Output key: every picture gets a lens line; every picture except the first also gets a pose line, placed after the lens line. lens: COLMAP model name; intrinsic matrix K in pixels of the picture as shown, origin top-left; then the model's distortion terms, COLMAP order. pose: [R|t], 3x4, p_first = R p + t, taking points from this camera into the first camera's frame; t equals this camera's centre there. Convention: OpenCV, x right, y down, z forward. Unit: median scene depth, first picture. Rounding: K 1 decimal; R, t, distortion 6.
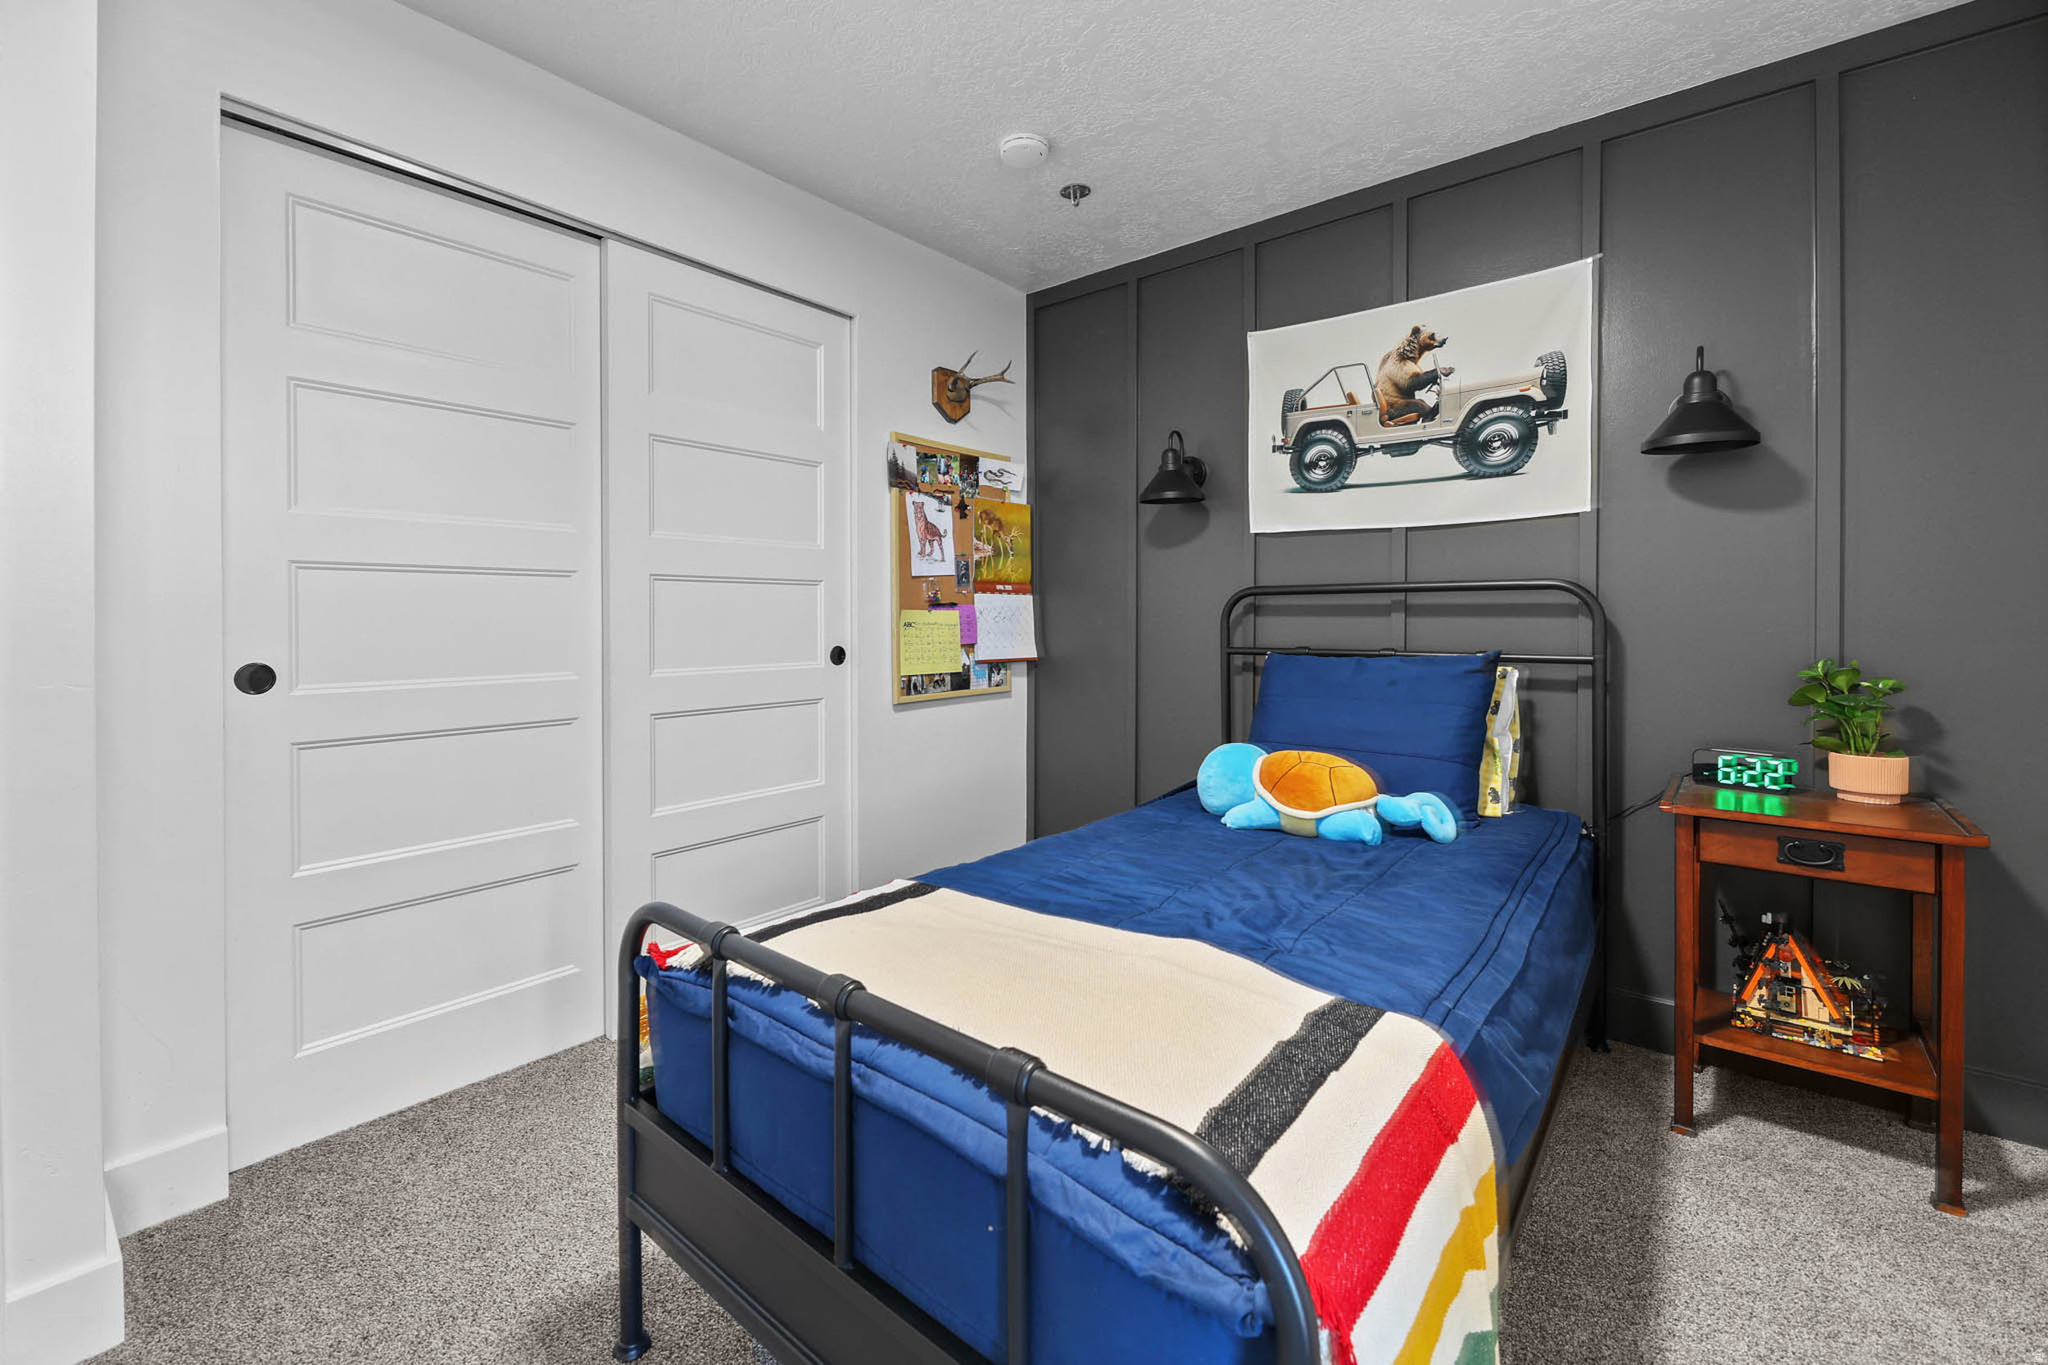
lens RADIAL K [[836.7, 0, 1022.1], [0, 836.7, 613.1], [0, 0, 1]] dist [-0.000175, 0.000038]
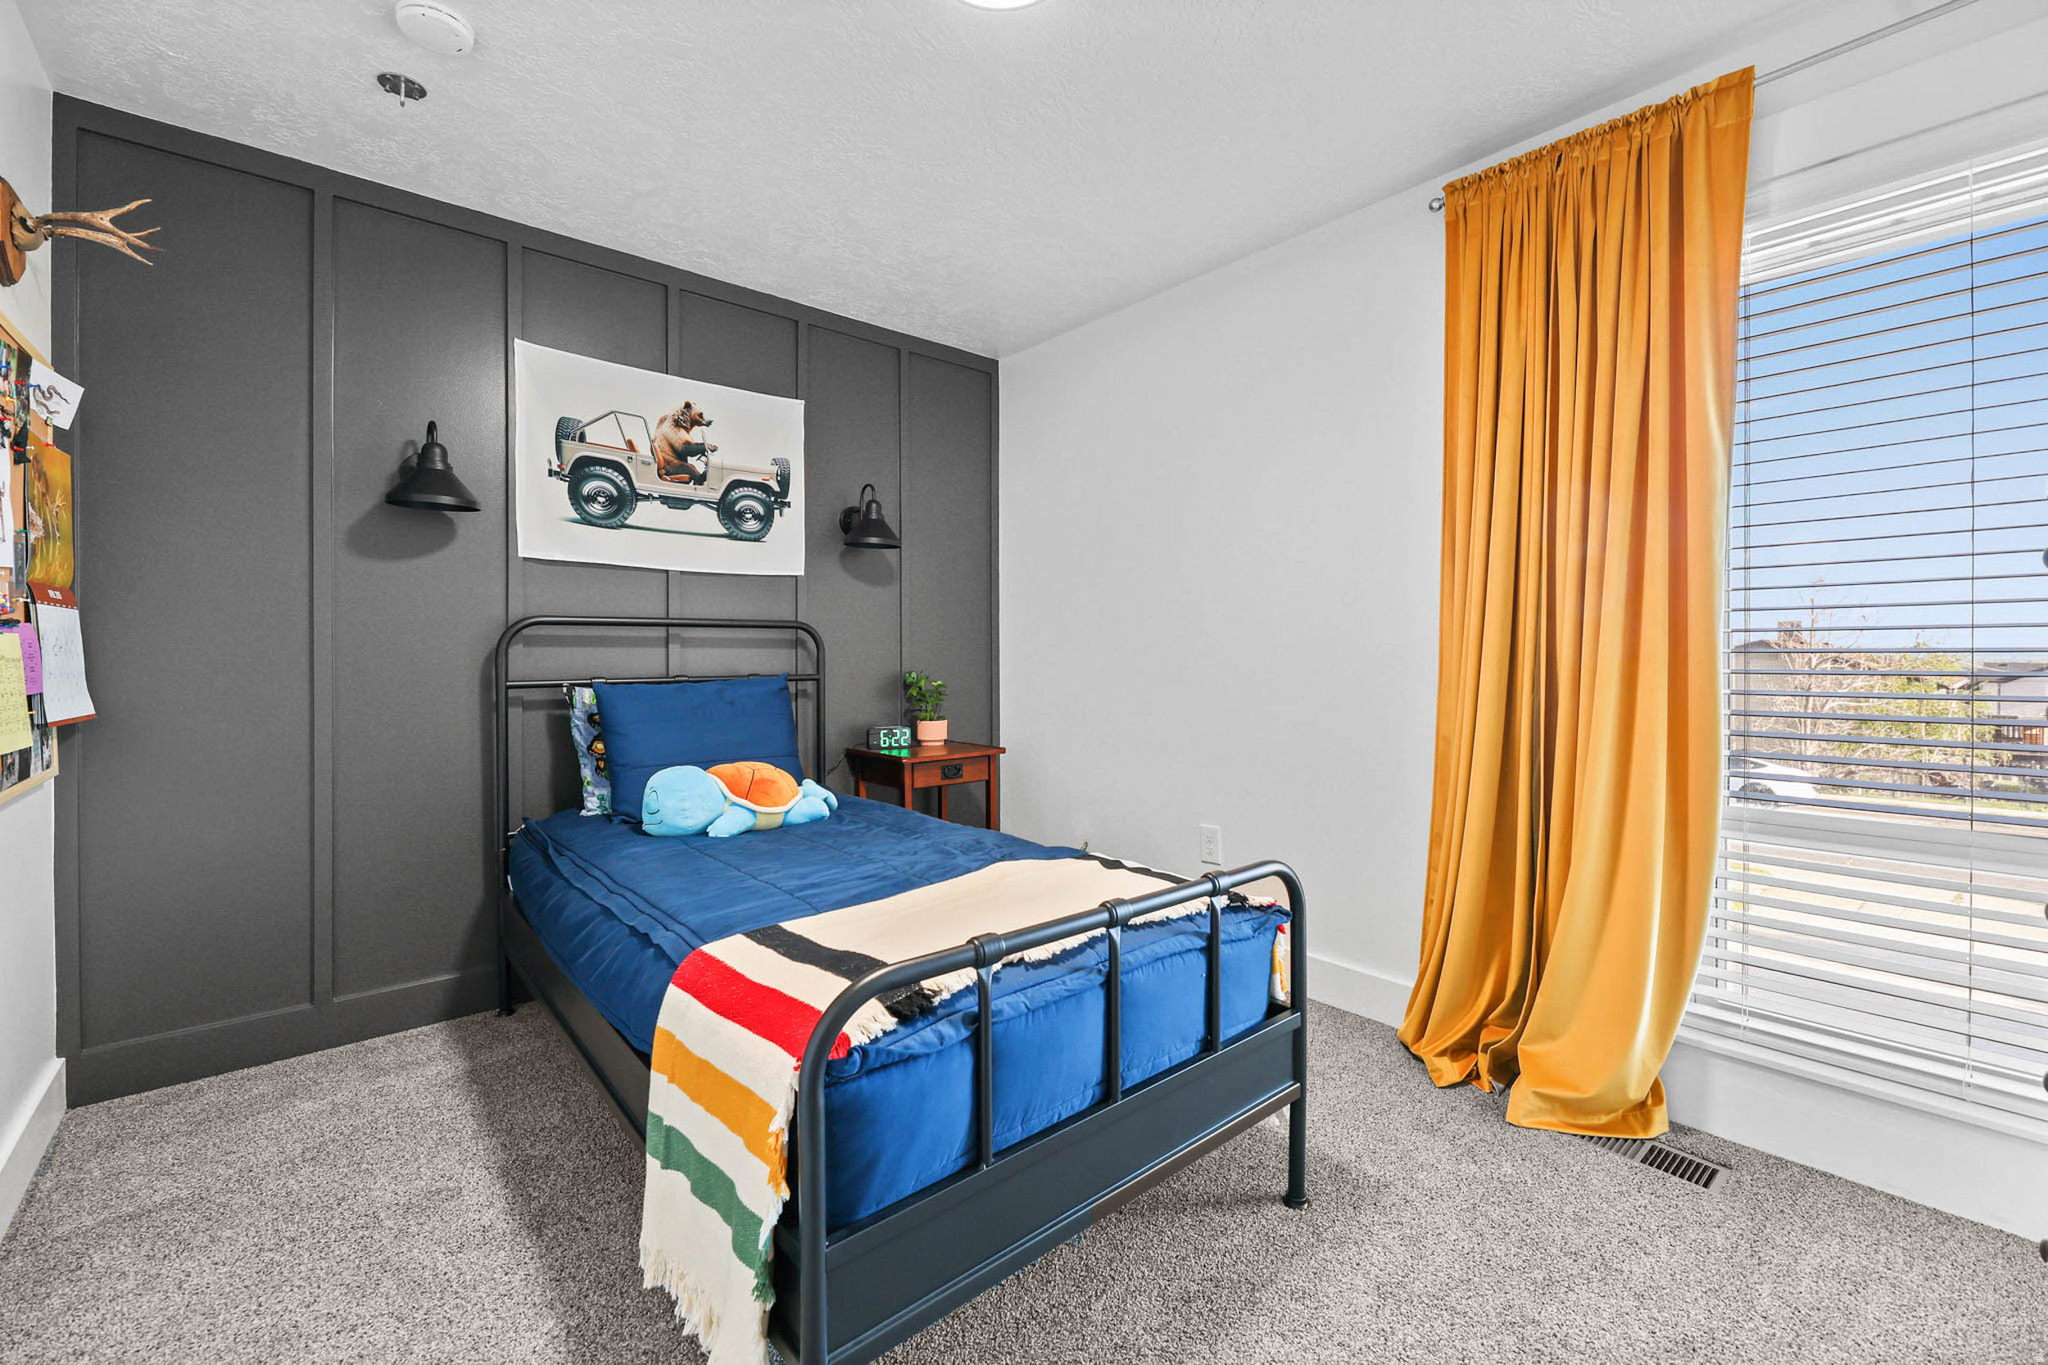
lens RADIAL K [[850.9, 0, 993.7], [0, 850.9, 646.8], [0, 0, 1]] dist [-0.019352, -0.000066]
pose [[0.183185, 0.006217, 0.983059, -0.618985], [-0.003975, 0.999977, -0.005583, 0.007454], [-0.983070, -0.002885, 0.183205, 0.355940]]
